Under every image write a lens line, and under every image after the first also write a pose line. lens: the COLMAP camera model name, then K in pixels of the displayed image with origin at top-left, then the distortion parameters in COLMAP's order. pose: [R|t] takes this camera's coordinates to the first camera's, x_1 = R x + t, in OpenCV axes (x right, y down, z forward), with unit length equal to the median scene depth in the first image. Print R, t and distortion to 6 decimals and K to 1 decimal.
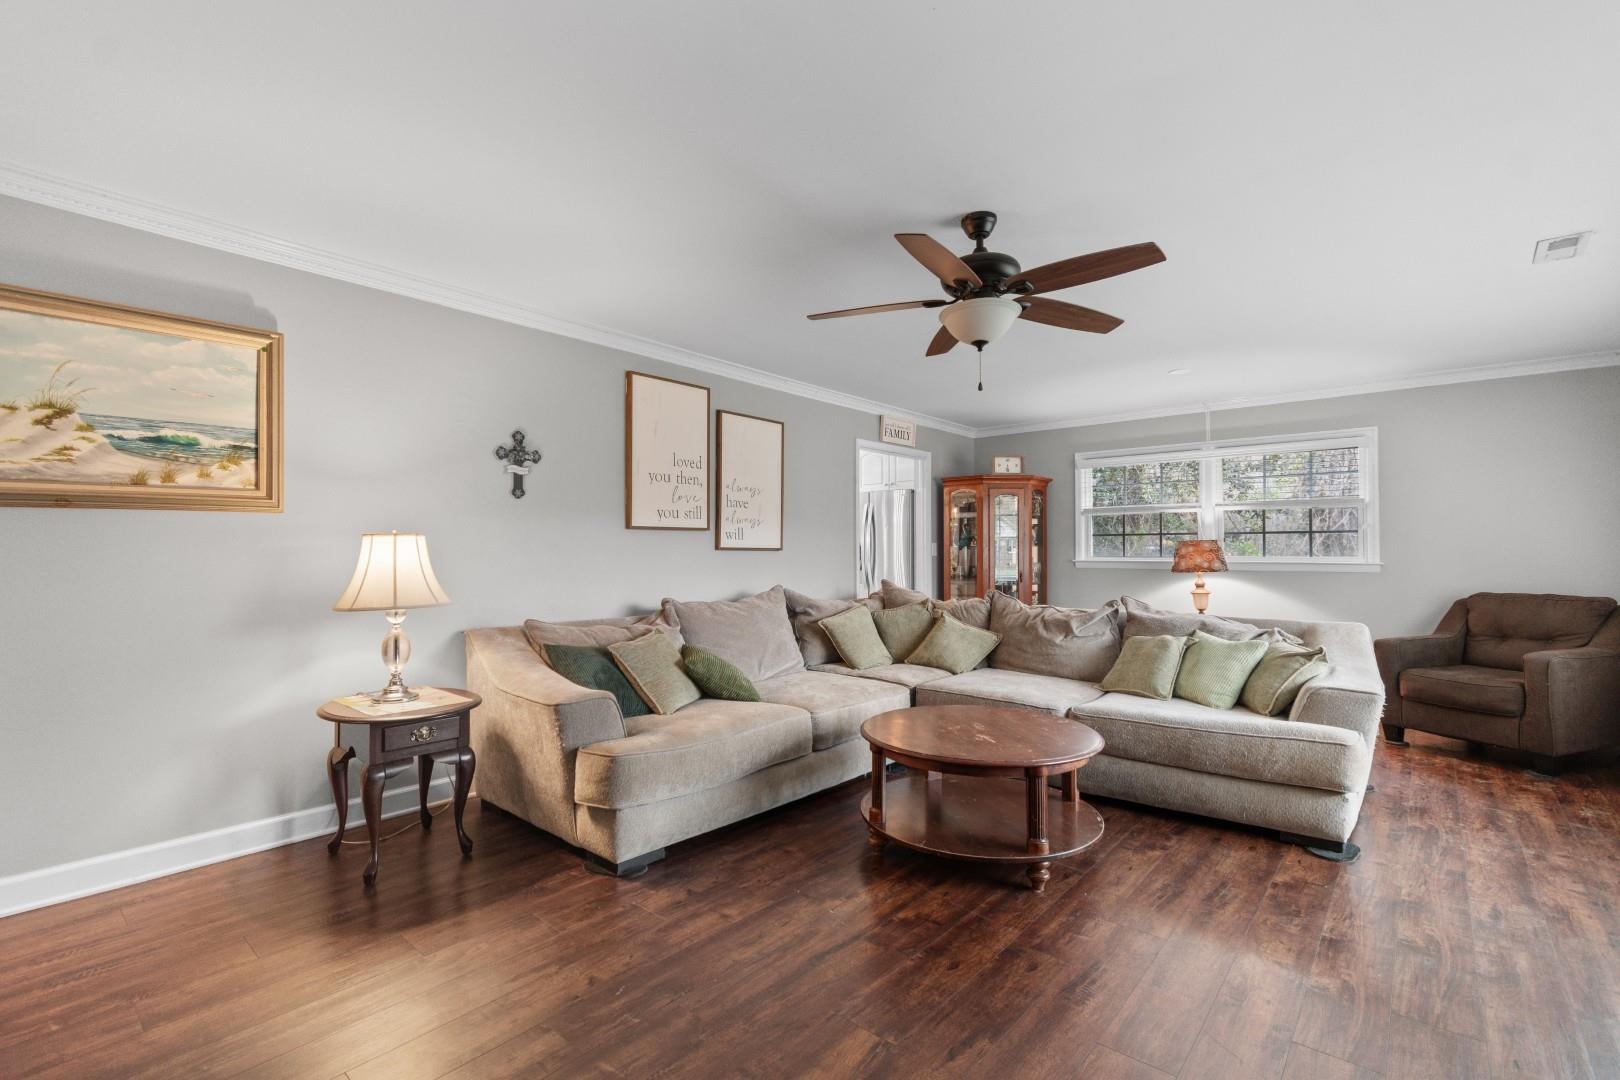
lens RADIAL K [[716.4, 0, 807.4], [0, 716.4, 545.2], [0, 0, 1]] dist [0.002003, 0.000229]
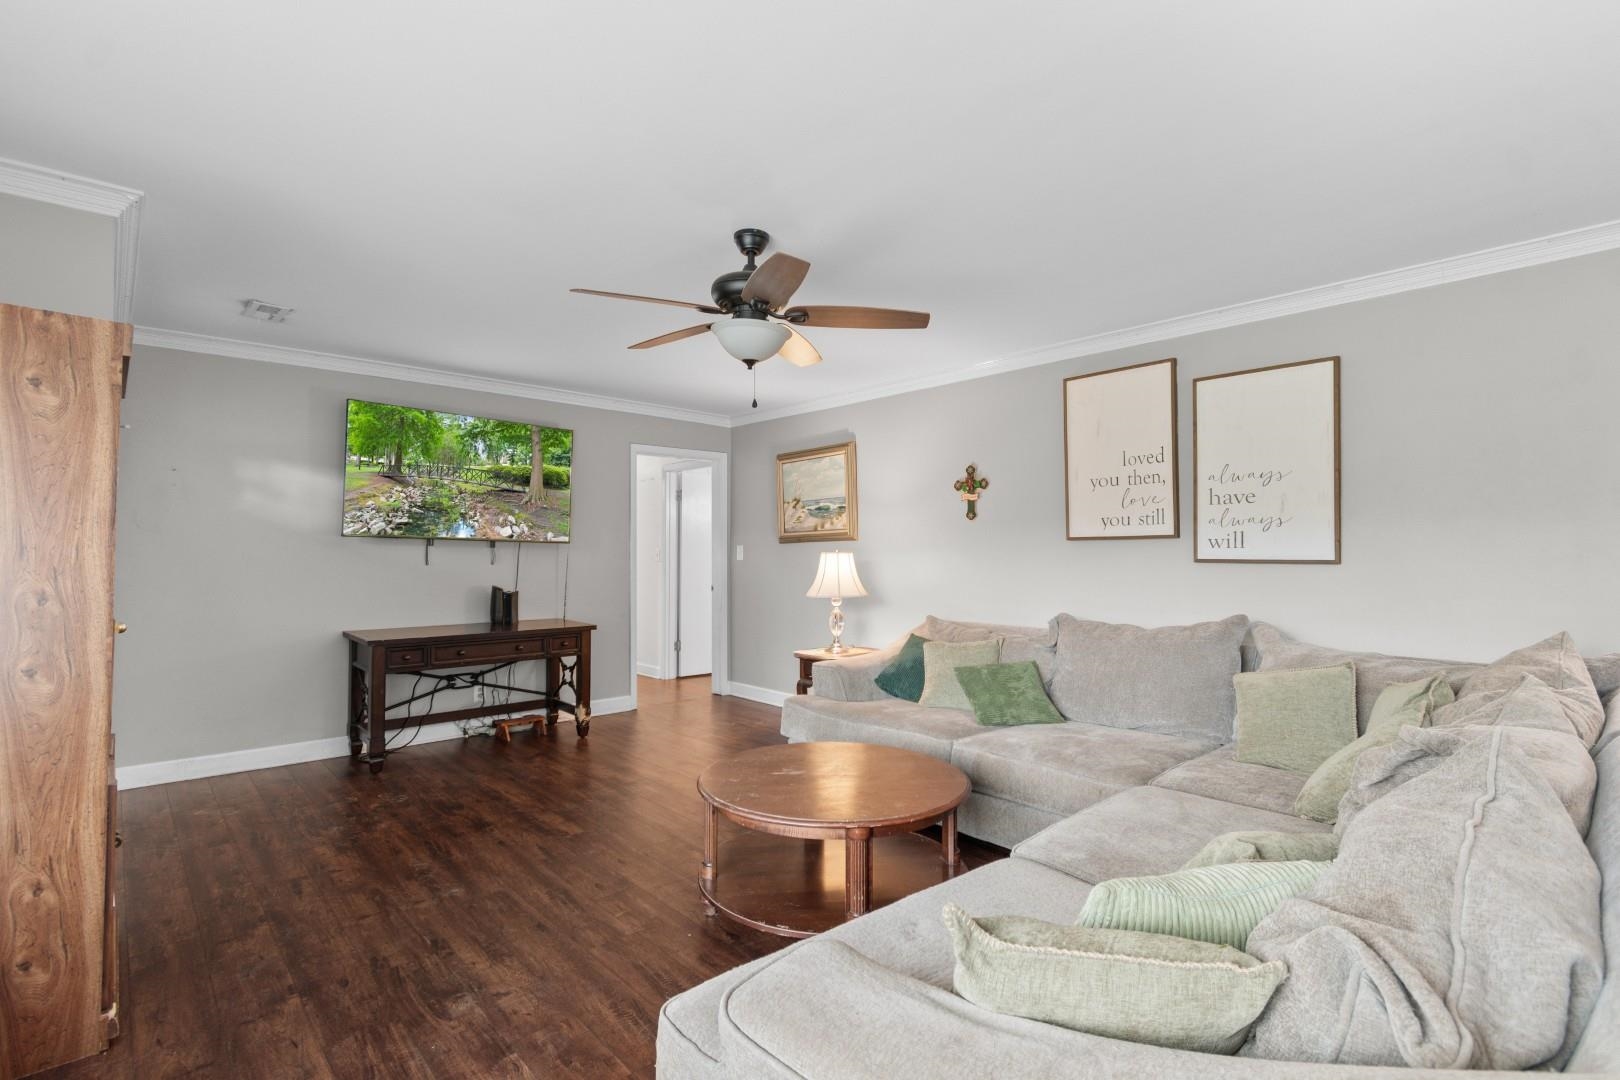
lens RADIAL K [[758.8, 0, 811.4], [0, 758.8, 548.9], [0, 0, 1]] dist [0.002288, 0.000257]
pose [[-0.108884, -0.007608, -0.994025, 0.935685], [0.010949, 0.999901, -0.008852, -0.006638], [0.993994, -0.011847, -0.108790, 0.872320]]
